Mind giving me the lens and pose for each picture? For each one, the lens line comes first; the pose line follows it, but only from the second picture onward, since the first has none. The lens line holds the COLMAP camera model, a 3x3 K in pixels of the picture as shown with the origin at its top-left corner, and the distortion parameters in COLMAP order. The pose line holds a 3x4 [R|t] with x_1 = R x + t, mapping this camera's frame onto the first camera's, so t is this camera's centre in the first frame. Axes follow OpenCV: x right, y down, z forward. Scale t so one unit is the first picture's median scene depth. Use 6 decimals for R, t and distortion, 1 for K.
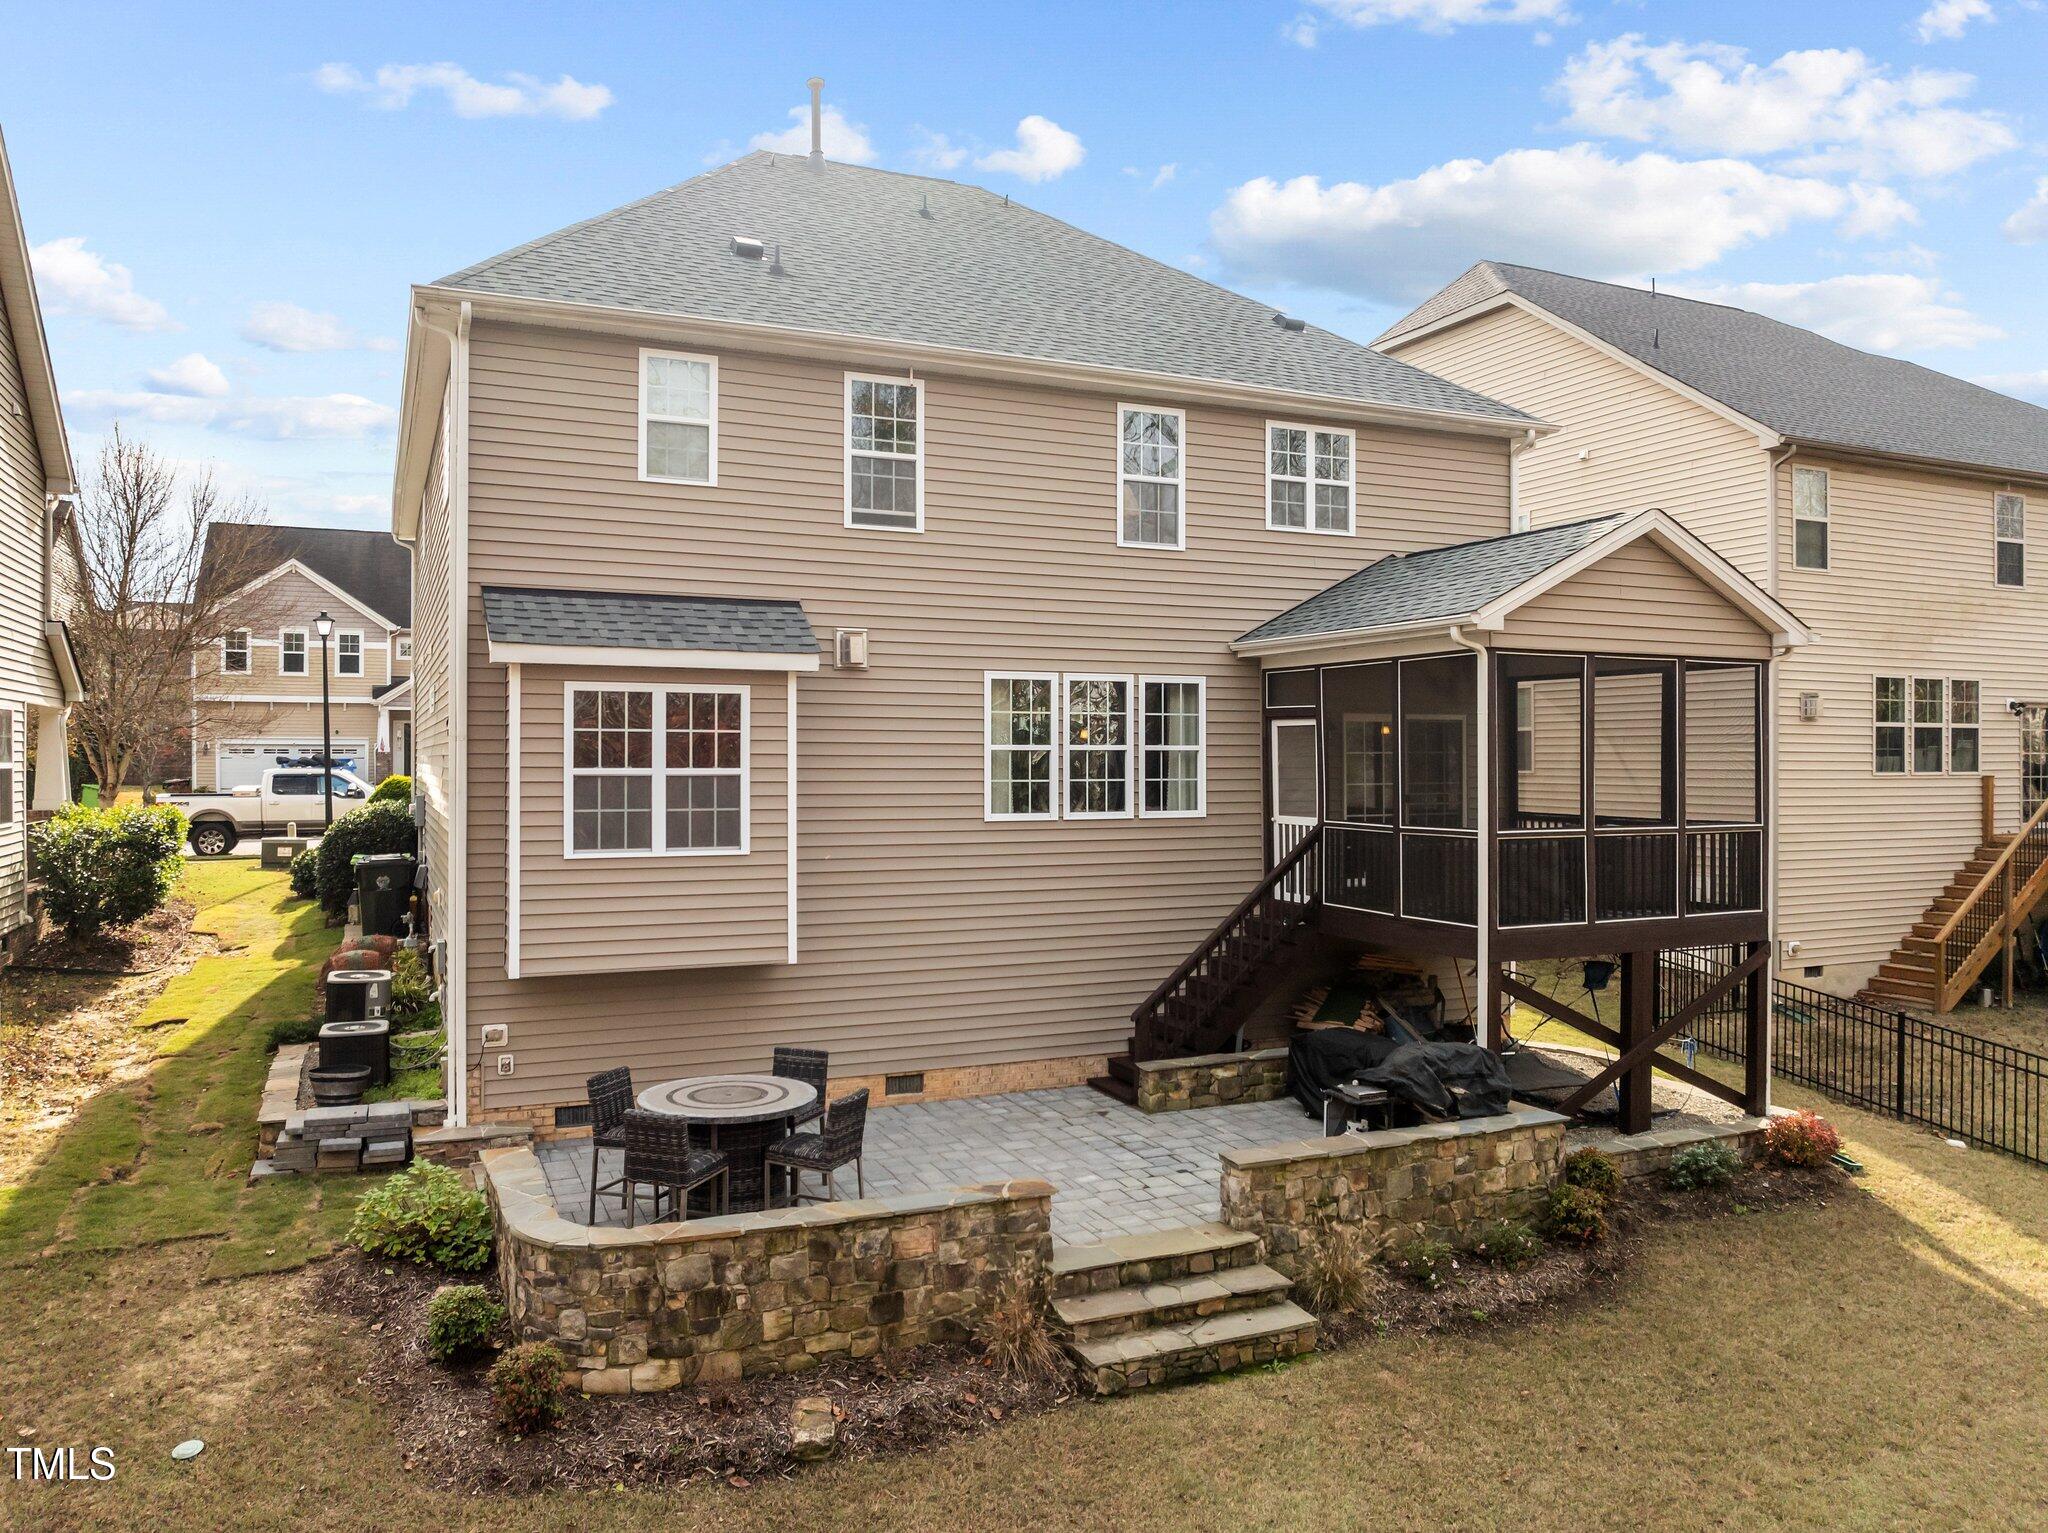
lens RADIAL K [[1454.3, 0, 1029.6], [0, 1454.3, 761.4], [0, 0, 1]] dist [-0.034918, -0.008983]
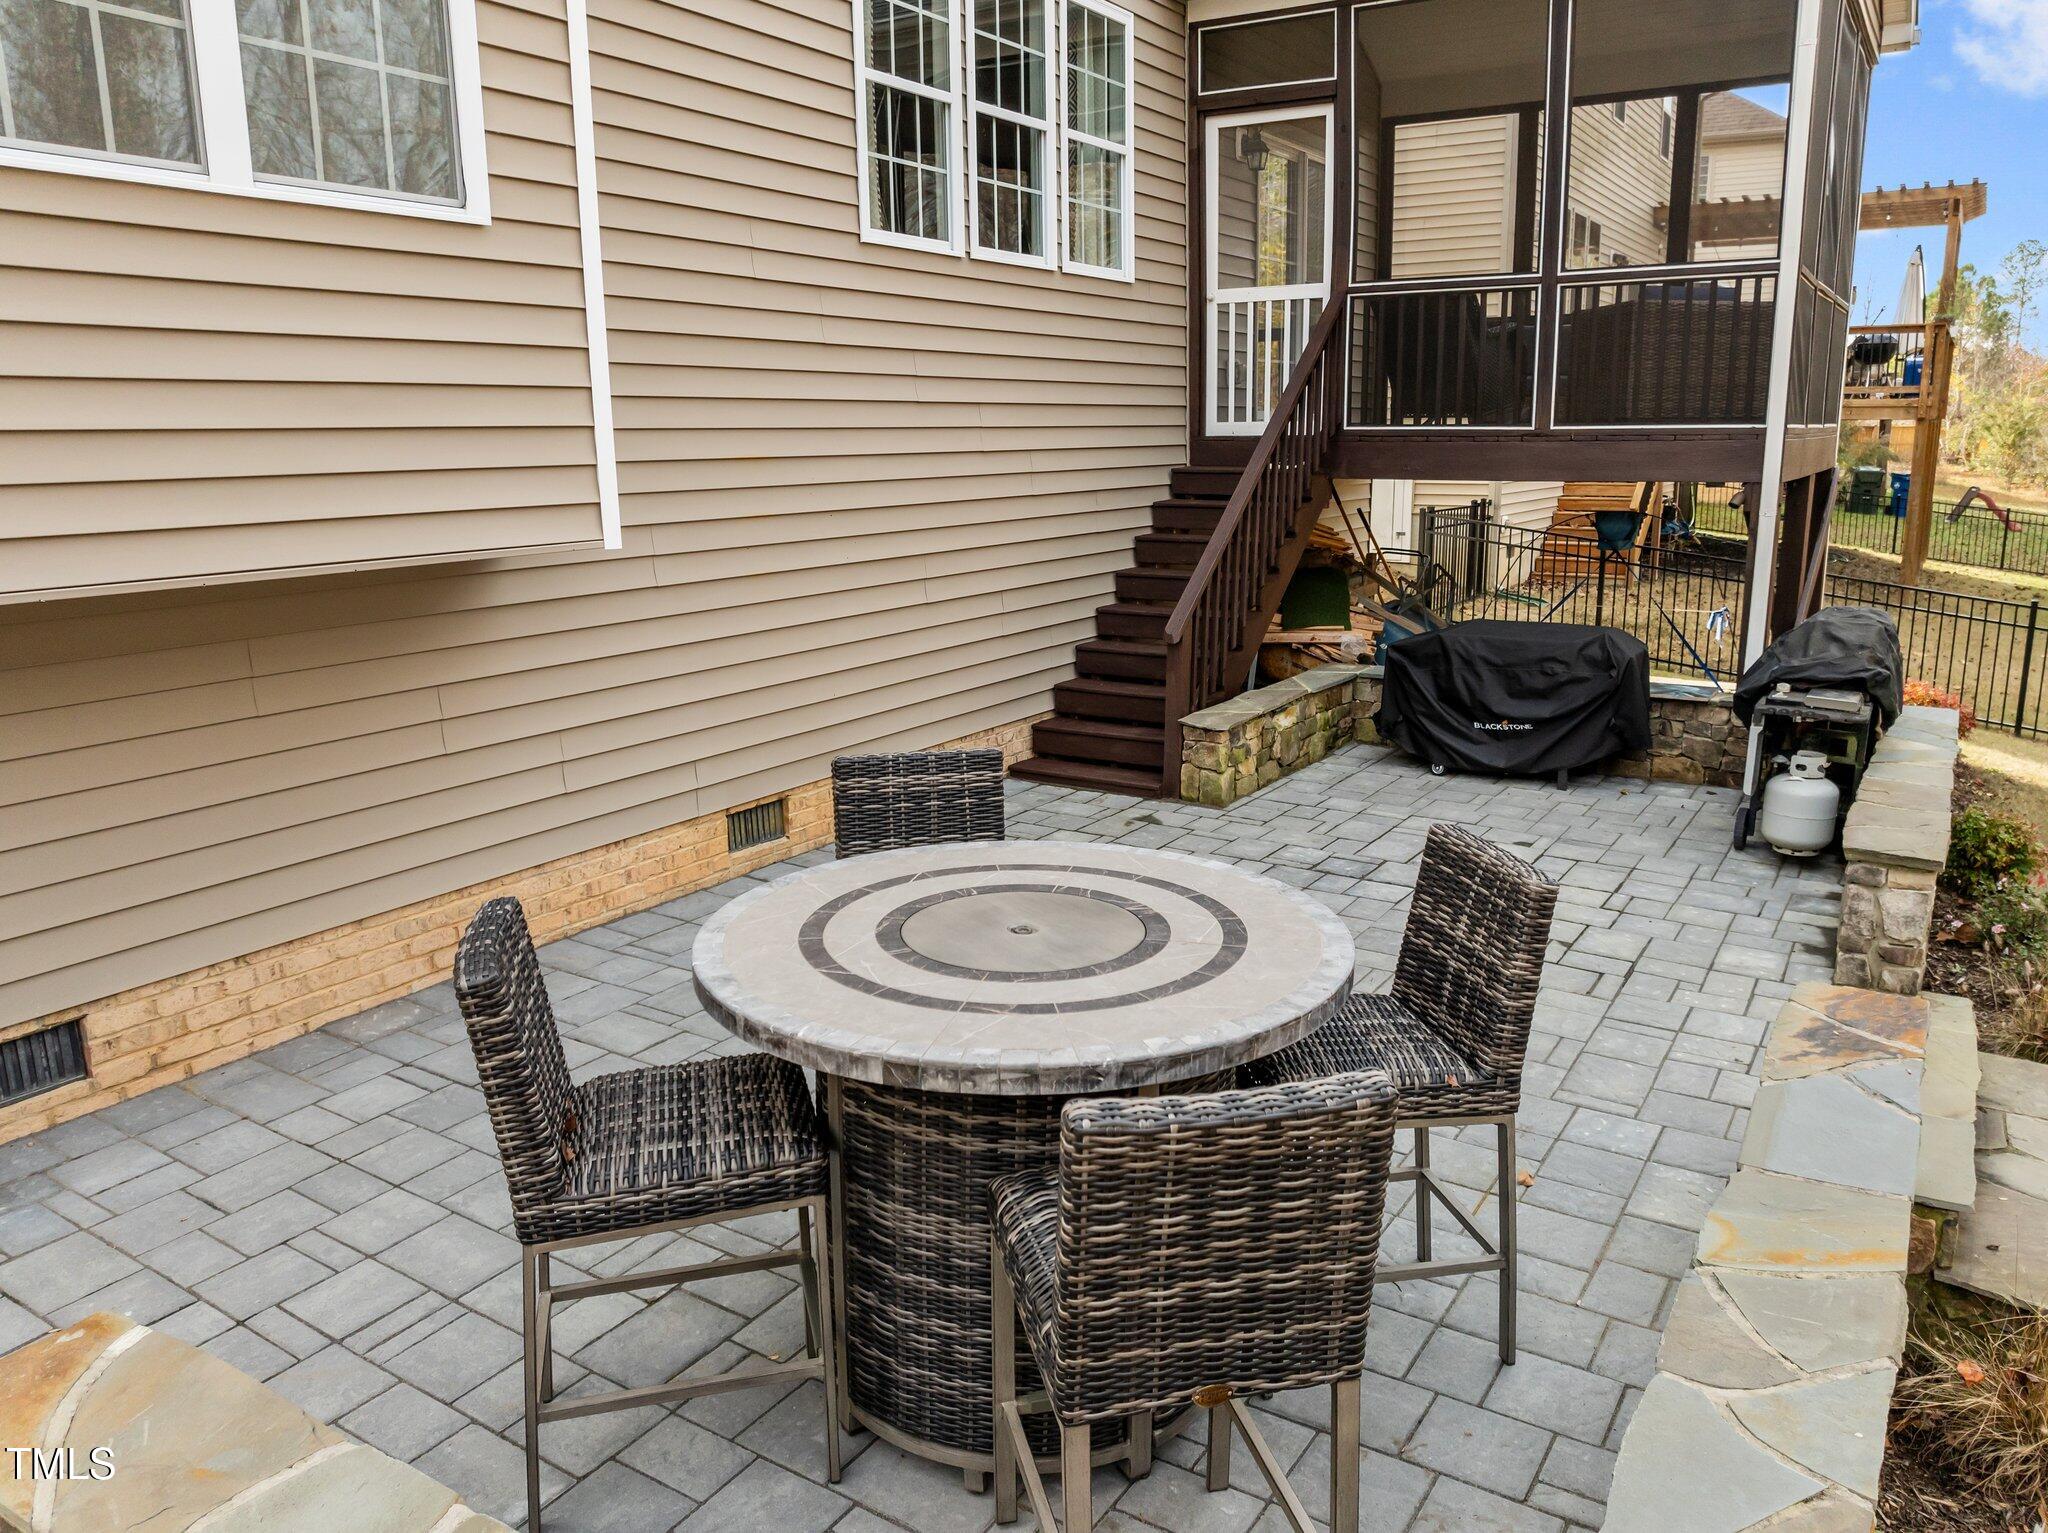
lens RADIAL K [[1481.9, 0, 1026.5], [0, 1481.9, 762.5], [0, 0, 1]] dist [-0.038153, -0.003868]
pose [[0.838213, -0.130172, 0.529579, -0.312185], [0.014112, 0.975946, 0.217555, 0.124245], [-0.545160, -0.174884, 0.819888, 0.693768]]
